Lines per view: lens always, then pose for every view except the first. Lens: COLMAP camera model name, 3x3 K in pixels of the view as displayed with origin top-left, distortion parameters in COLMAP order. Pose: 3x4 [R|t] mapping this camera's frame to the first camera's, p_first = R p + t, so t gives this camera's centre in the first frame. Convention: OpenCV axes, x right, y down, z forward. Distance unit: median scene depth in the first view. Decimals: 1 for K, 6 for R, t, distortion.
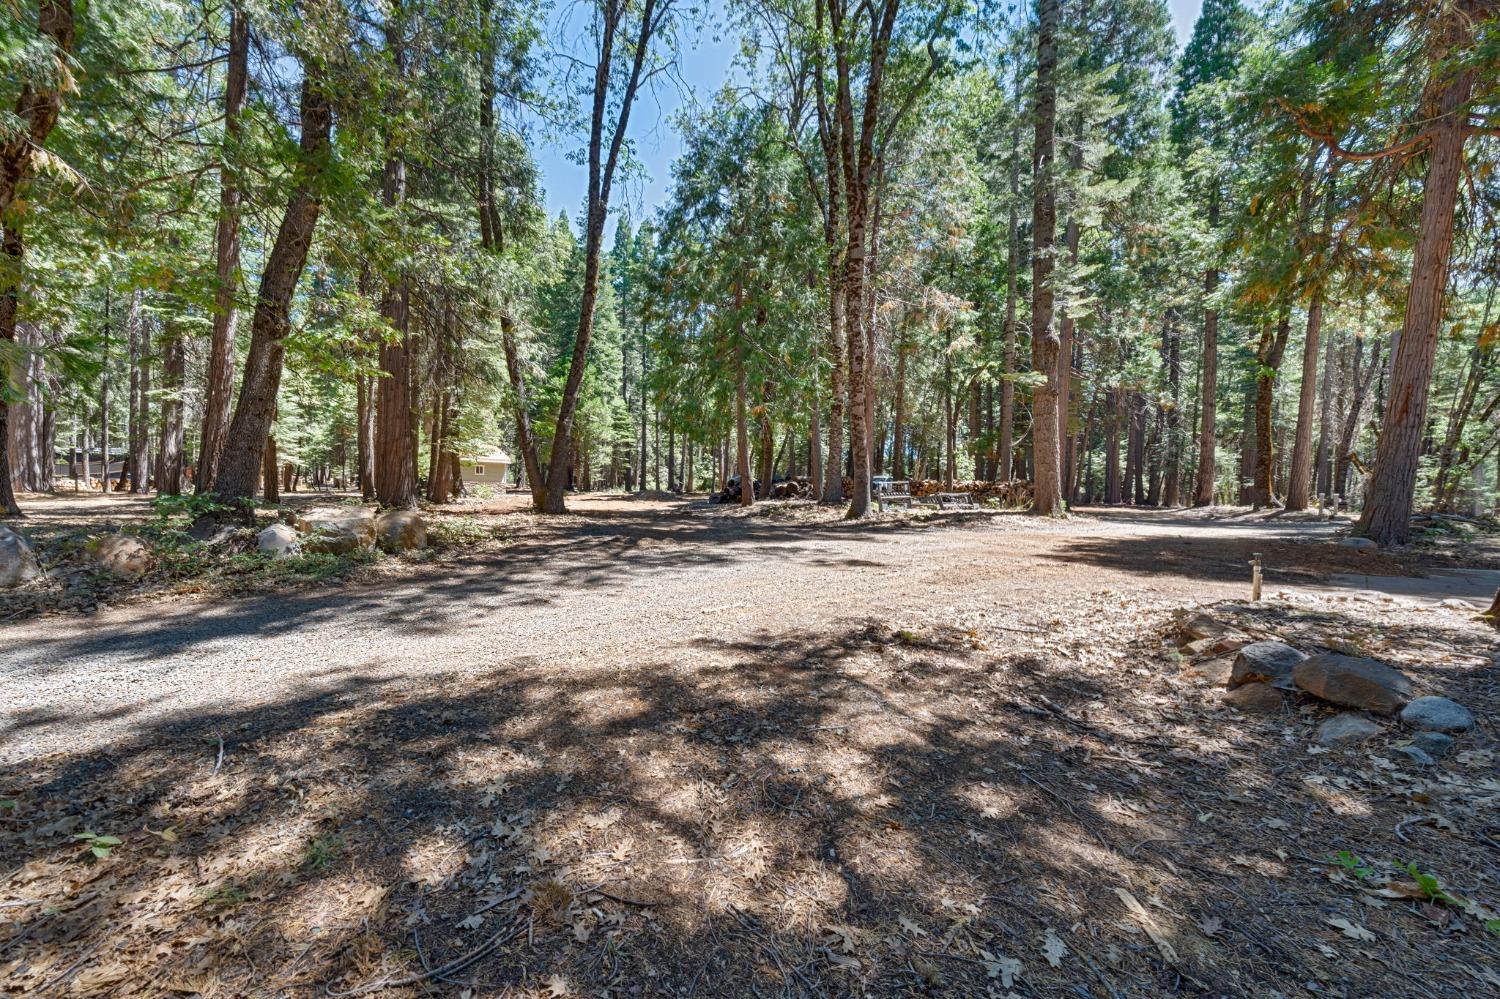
lens RADIAL K [[592.8, 0, 748.9], [0, 592.8, 491.3], [0, 0, 1]] dist [-0.000604, -0.000063]
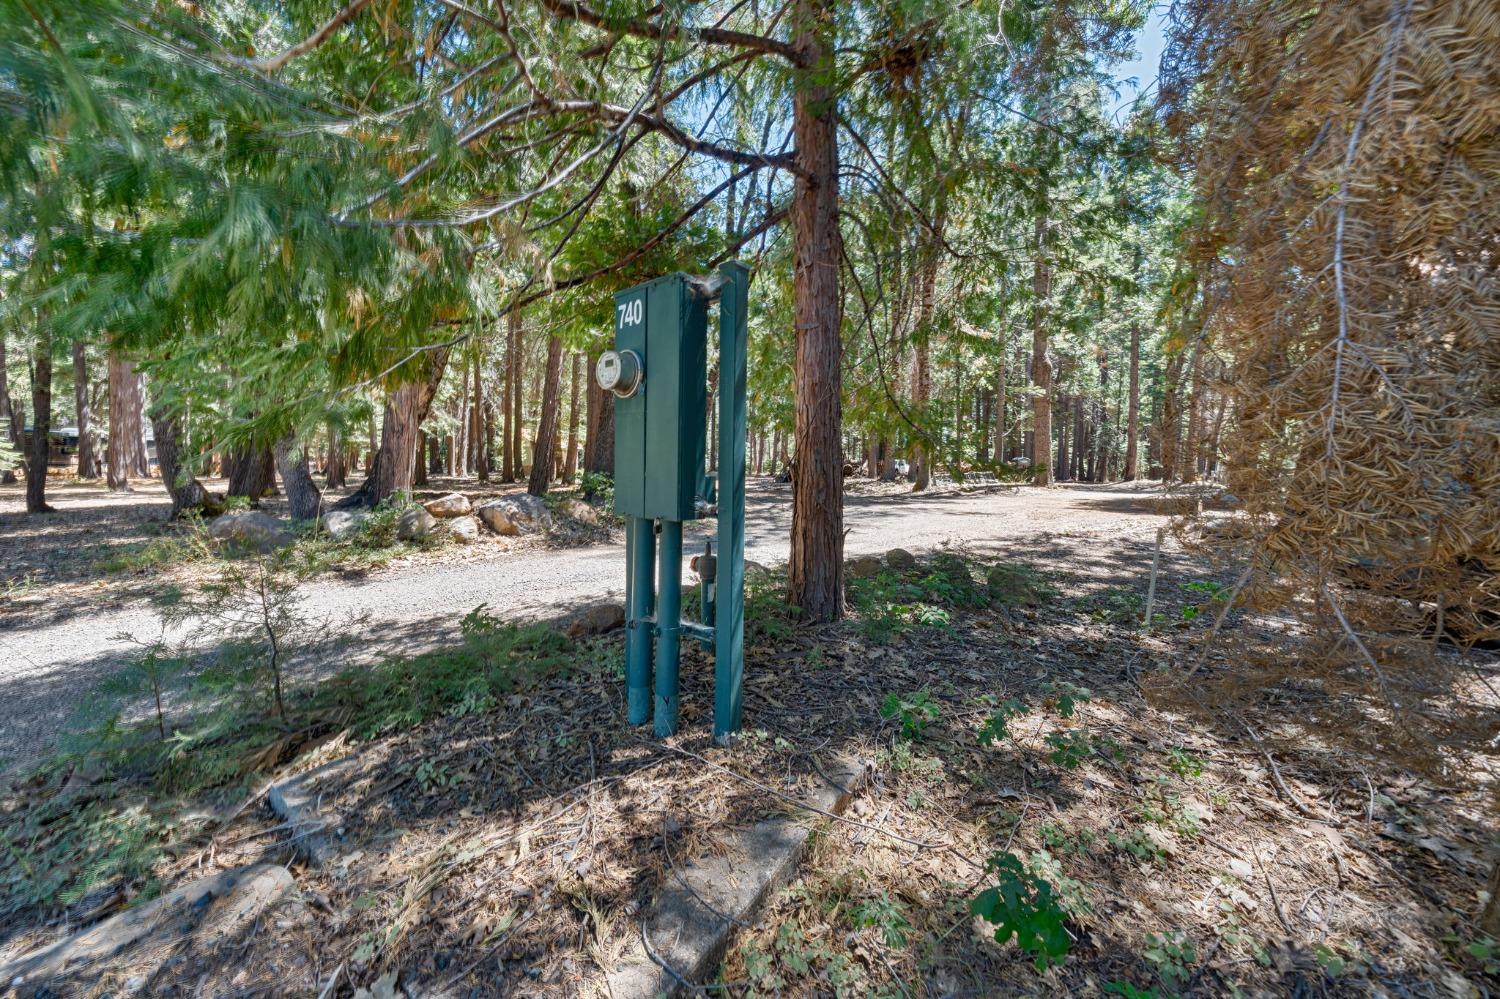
lens RADIAL K [[673.4, 0, 748.5], [0, 673.4, 494.4], [0, 0, 1]] dist [-0.000050, -0.000021]
pose [[0.980337, -0.013539, 0.196866, -0.432836], [0.008481, 0.999613, 0.026512, 0.008100], [-0.197149, -0.024321, 0.980072, -0.379885]]
